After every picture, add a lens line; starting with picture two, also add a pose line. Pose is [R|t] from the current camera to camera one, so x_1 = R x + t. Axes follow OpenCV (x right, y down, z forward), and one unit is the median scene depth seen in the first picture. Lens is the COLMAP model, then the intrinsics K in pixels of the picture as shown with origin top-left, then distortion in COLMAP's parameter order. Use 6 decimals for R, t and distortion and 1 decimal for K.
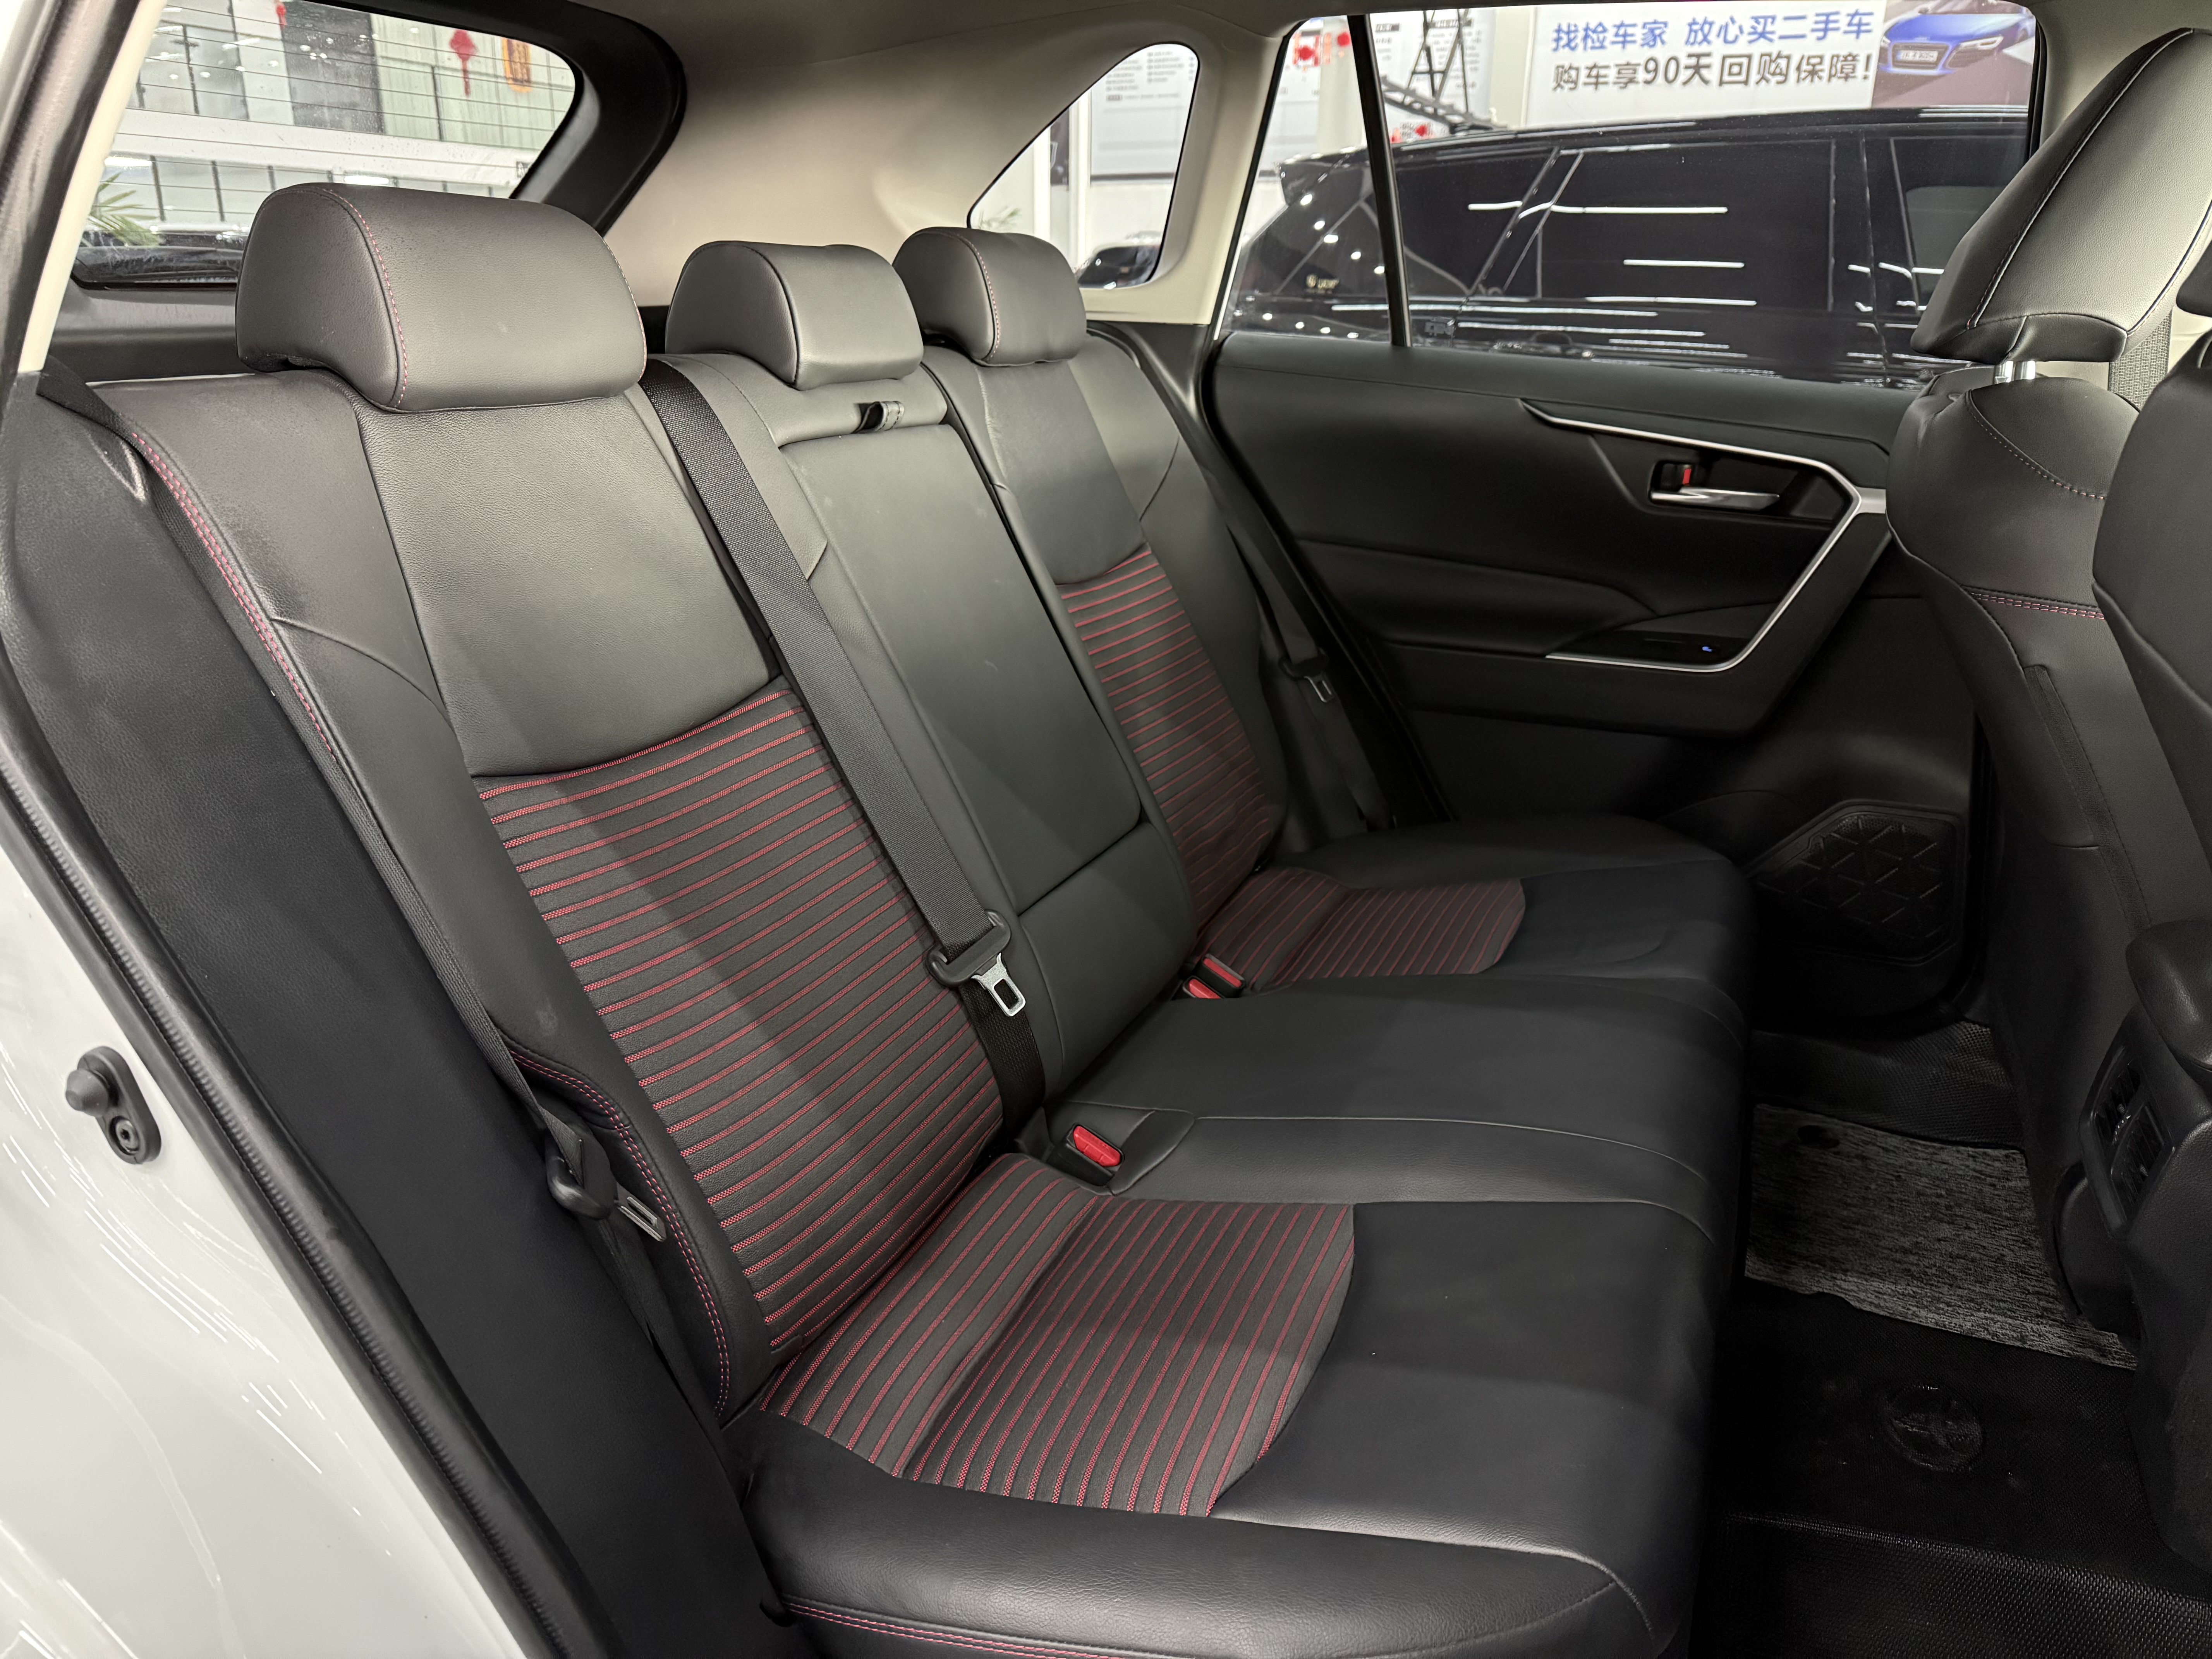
lens RADIAL K [[1546.8, 0, 1100.7], [0, 1546.8, 844.2], [0, 0, 1]] dist [0.144474, -0.200837]
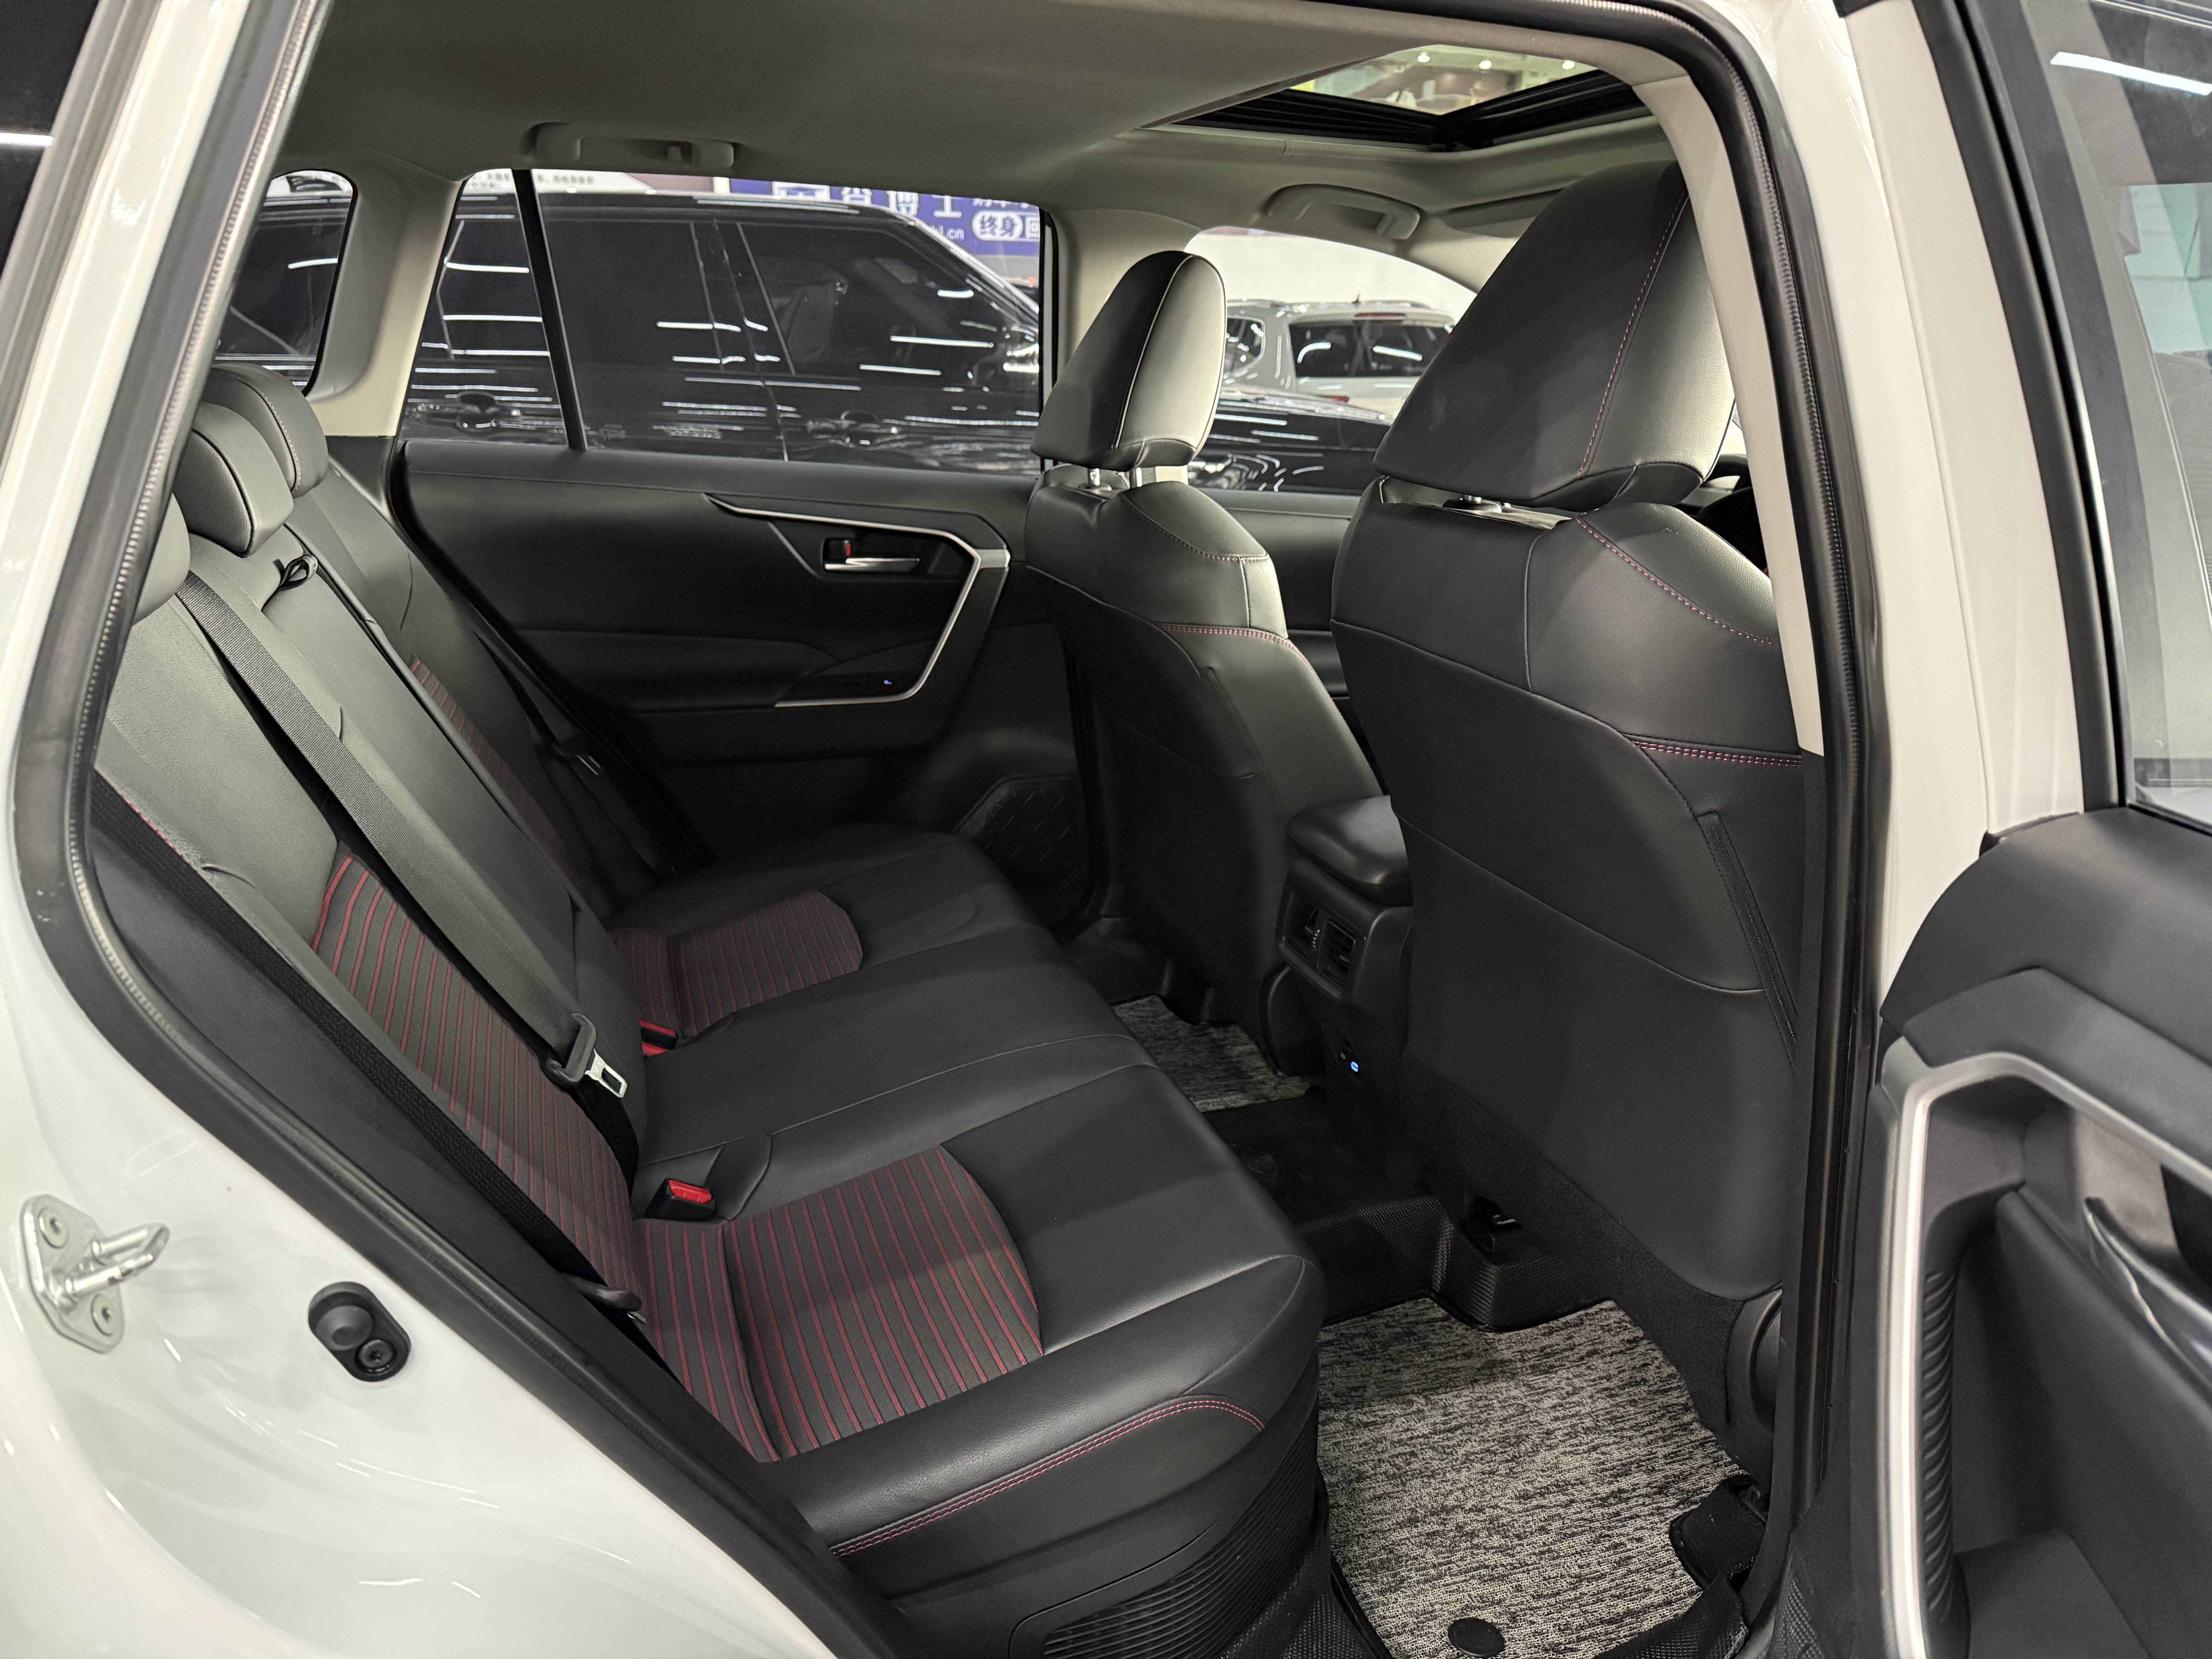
lens RADIAL K [[1546.8, 0, 1100.7], [0, 1546.8, 844.2], [0, 0, 1]] dist [0.144474, -0.200837]
pose [[0.745192, -0.210533, 0.632744, -0.319705], [0.219395, 0.973435, 0.065505, -0.042924], [-0.629726, 0.090007, 0.771585, -0.063259]]
